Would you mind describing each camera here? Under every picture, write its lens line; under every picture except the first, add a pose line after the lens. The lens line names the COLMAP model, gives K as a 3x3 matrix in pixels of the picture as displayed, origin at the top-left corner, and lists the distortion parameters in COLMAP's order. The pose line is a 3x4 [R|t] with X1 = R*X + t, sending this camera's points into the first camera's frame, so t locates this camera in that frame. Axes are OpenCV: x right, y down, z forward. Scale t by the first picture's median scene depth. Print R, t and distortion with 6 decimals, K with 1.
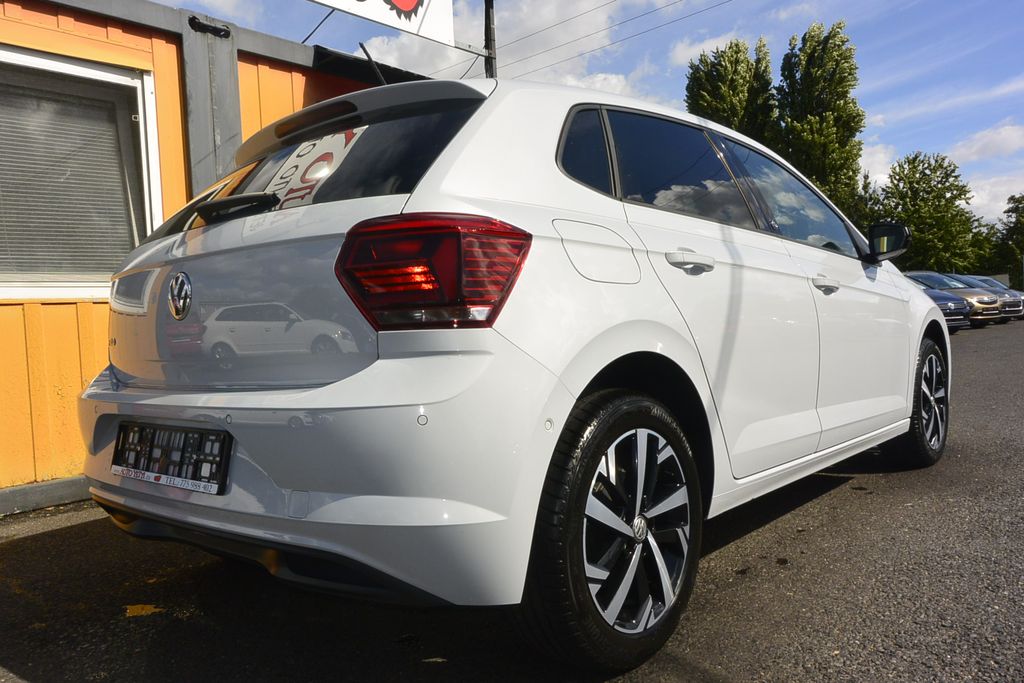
lens RADIAL K [[784.3, 0, 507.5], [0, 784.3, 338.6], [0, 0, 1]] dist [-0.003757, 0.011486]
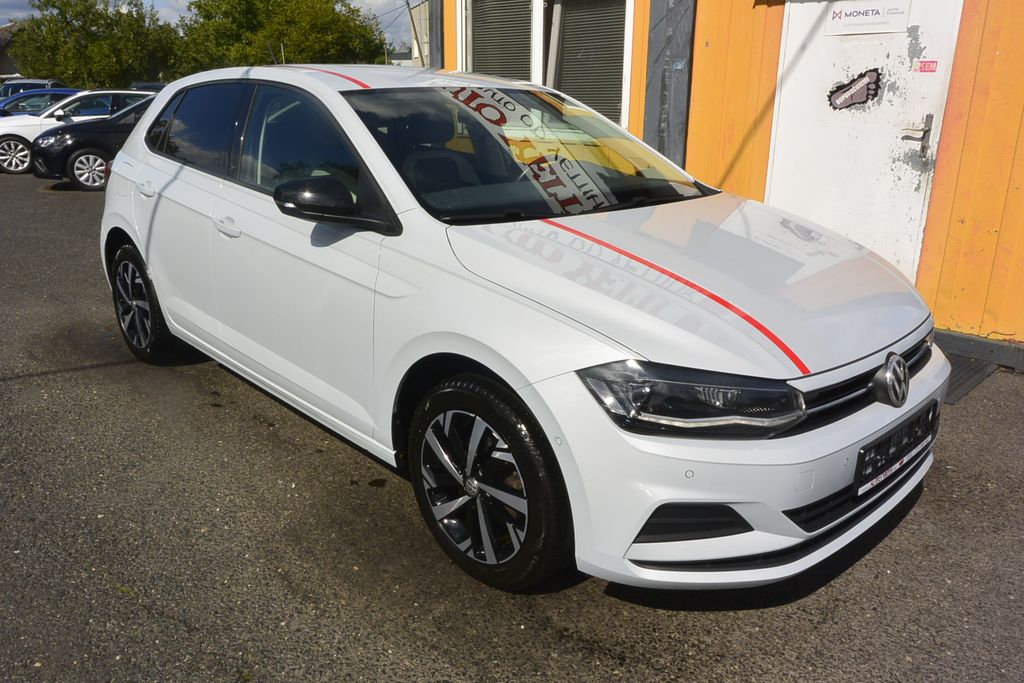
lens RADIAL K [[785.5, 0, 505.8], [0, 785.5, 341.1], [0, 0, 1]] dist [-0.003523, 0.014281]
pose [[-0.089887, 0.350417, -0.932270, 2.164485], [-0.027570, 0.934825, 0.354036, -0.479225], [0.995570, 0.057526, -0.074367, 2.183372]]
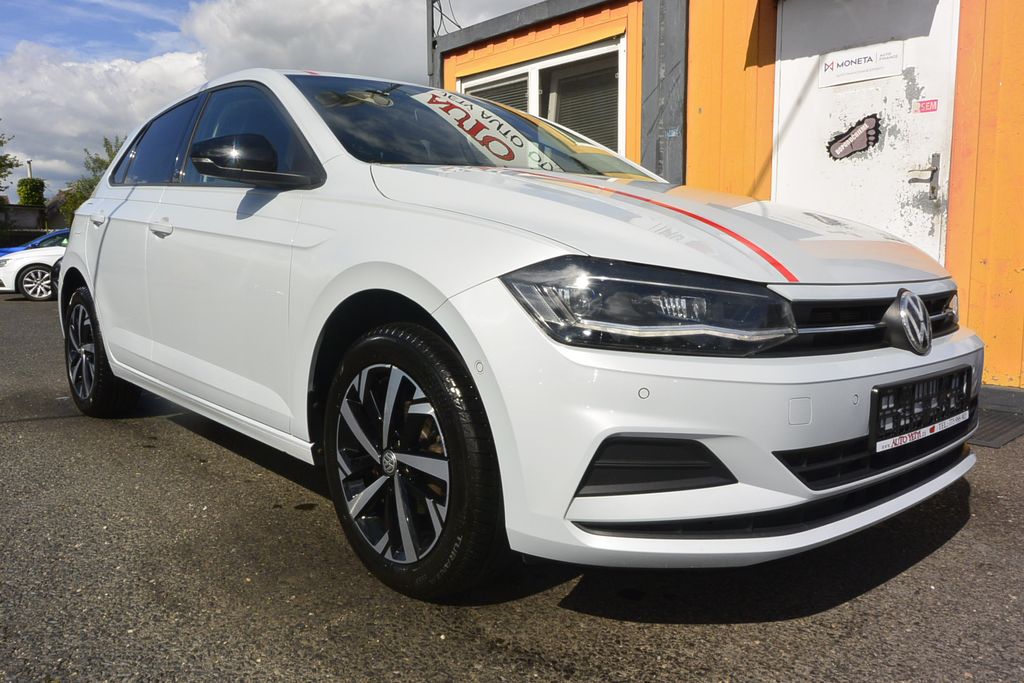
lens RADIAL K [[784.3, 0, 507.5], [0, 784.3, 338.6], [0, 0, 1]] dist [-0.003757, 0.011486]
pose [[-0.121429, 0.159061, -0.979773, 2.023512], [-0.015574, 0.986650, 0.162107, -0.147058], [0.992478, 0.034944, -0.117331, 2.307768]]
